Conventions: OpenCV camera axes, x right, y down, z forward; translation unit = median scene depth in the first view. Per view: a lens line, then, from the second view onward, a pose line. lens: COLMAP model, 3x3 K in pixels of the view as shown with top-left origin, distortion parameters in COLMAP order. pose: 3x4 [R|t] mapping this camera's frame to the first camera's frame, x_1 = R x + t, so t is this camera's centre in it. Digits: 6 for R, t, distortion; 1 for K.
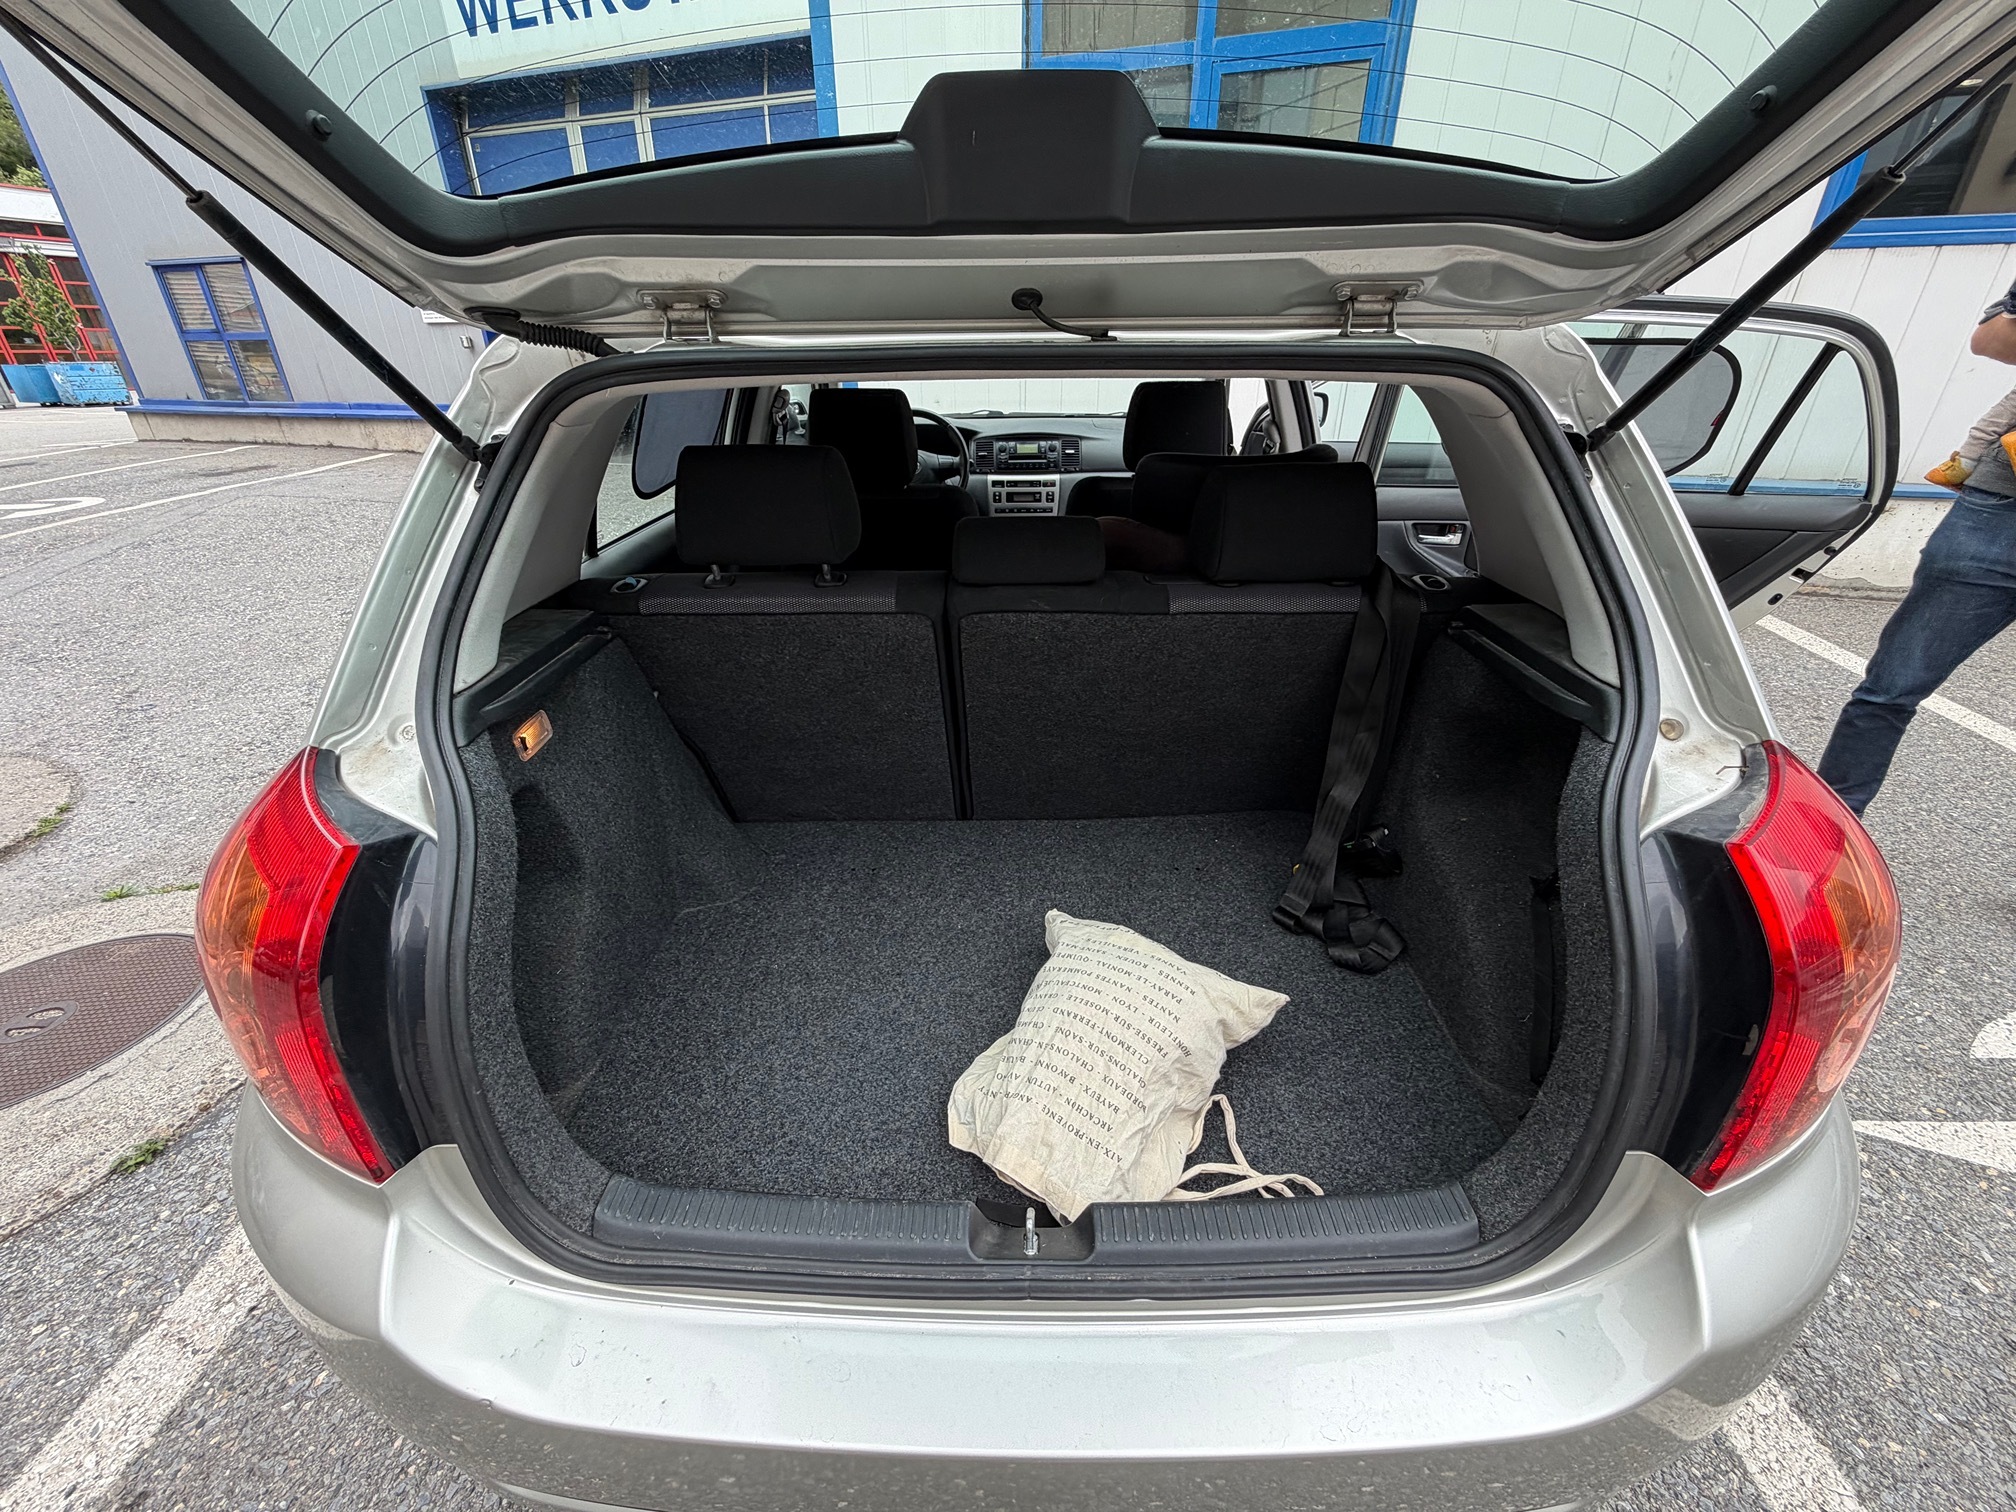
lens RADIAL K [[819.2, 0, 1004.7], [0, 819.2, 758.6], [0, 0, 1]] dist [0.002142, -0.000551]
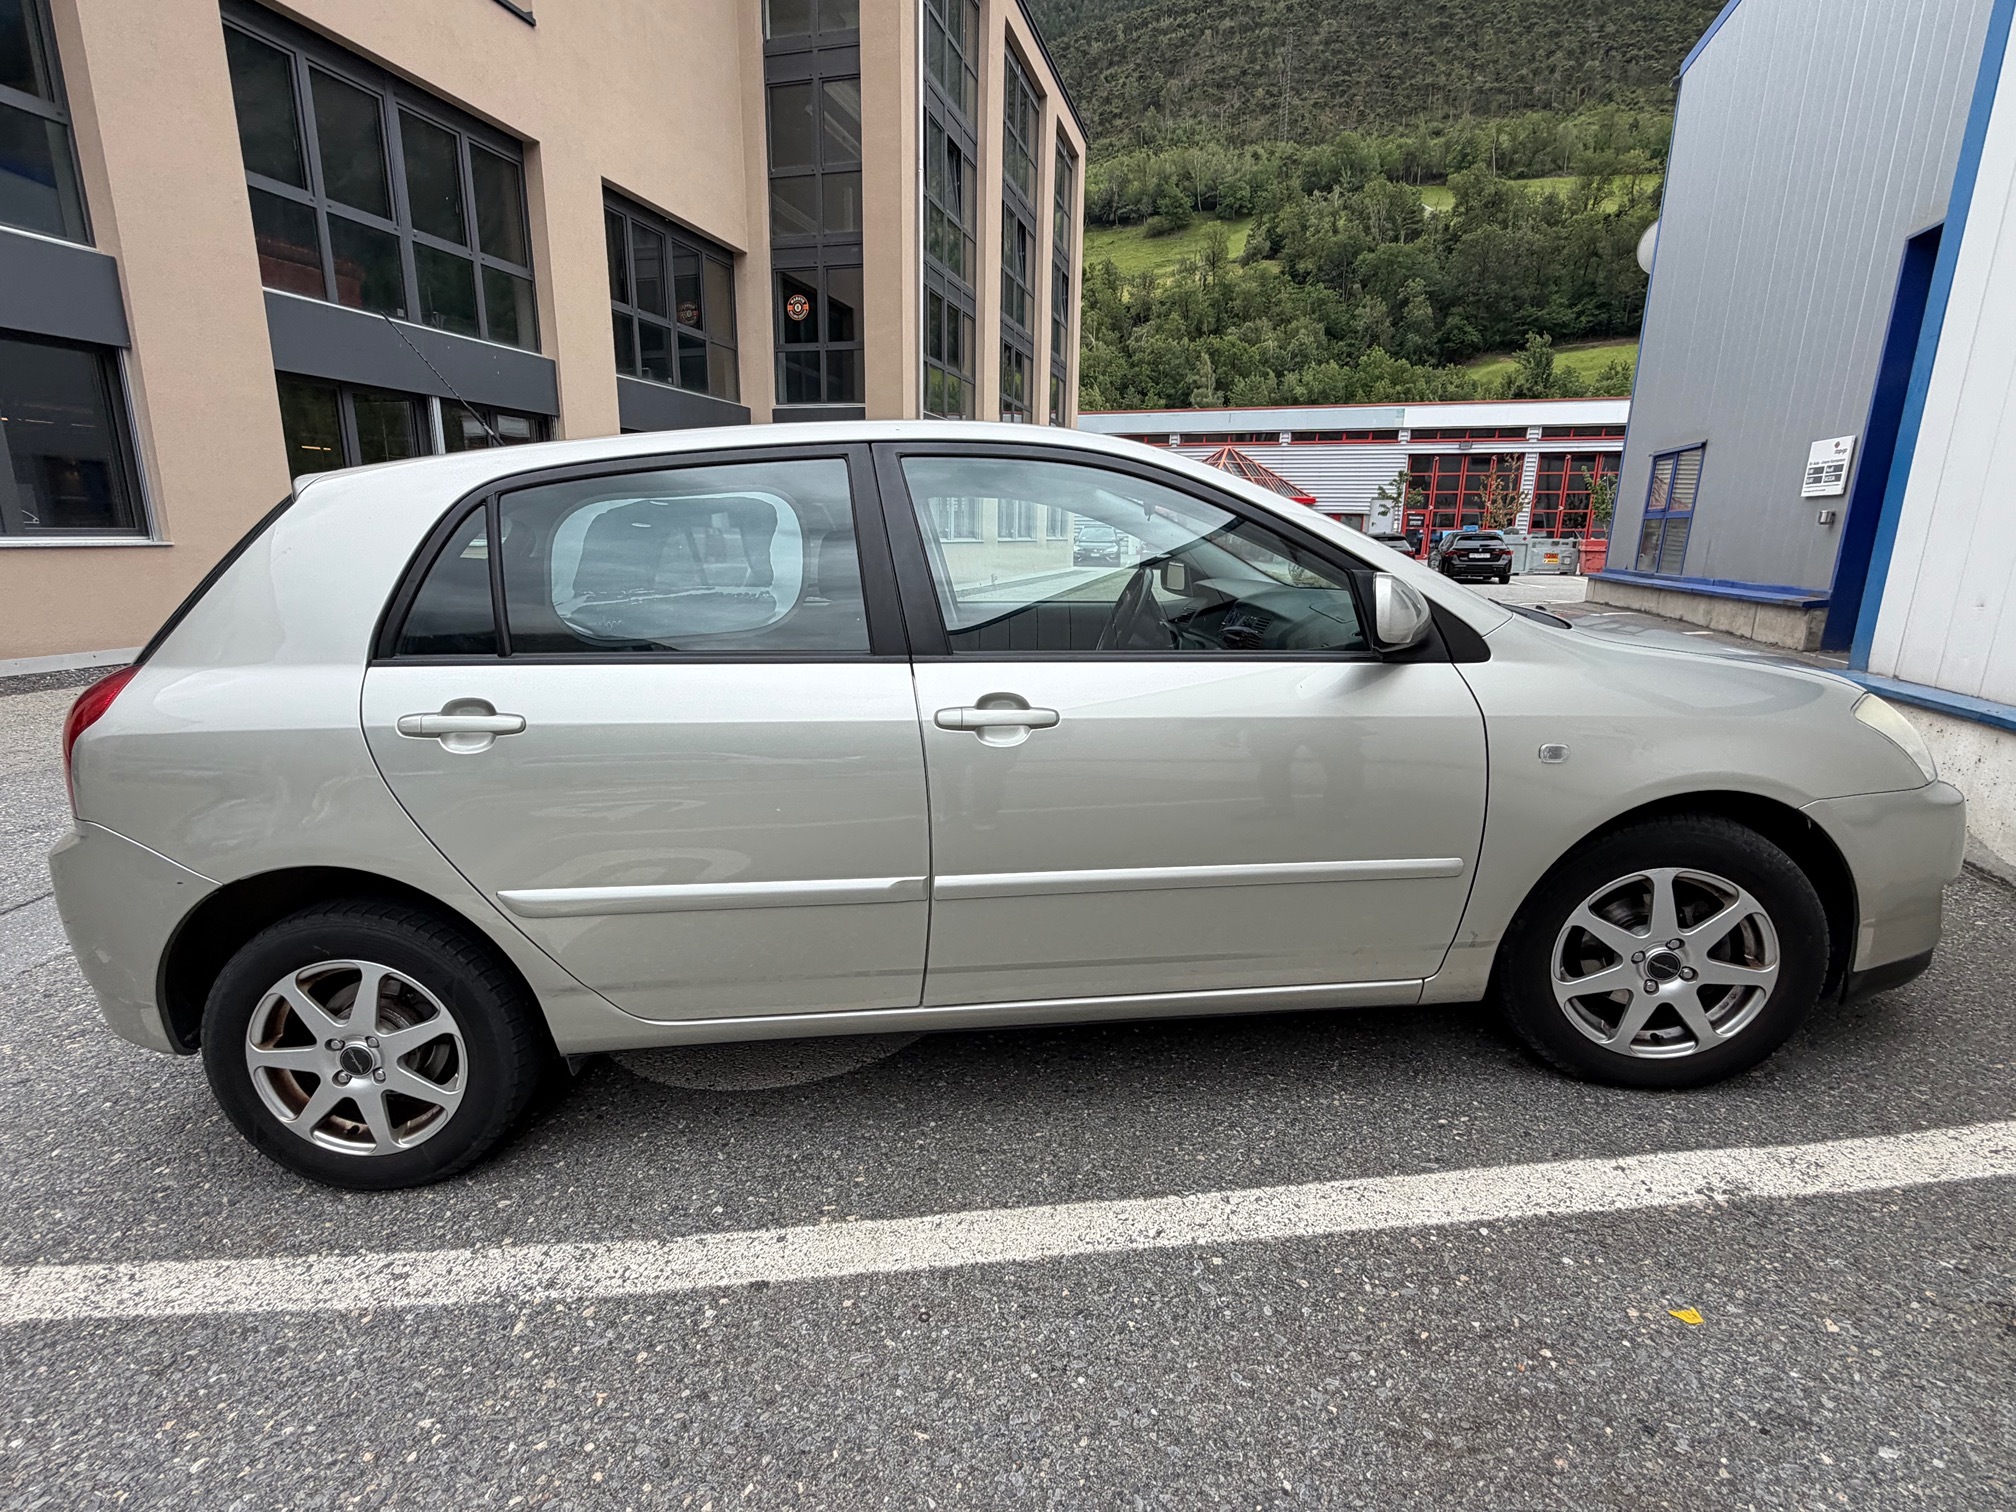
lens RADIAL K [[965.6, 0, 1002.8], [0, 965.6, 753.7], [0, 0, 1]] dist [0.000407, -0.000043]
pose [[0.049842, 0.228944, -0.972163, 1.999773], [-0.448333, 0.874921, 0.183059, -0.747658], [0.892476, 0.426729, 0.146251, 1.558332]]
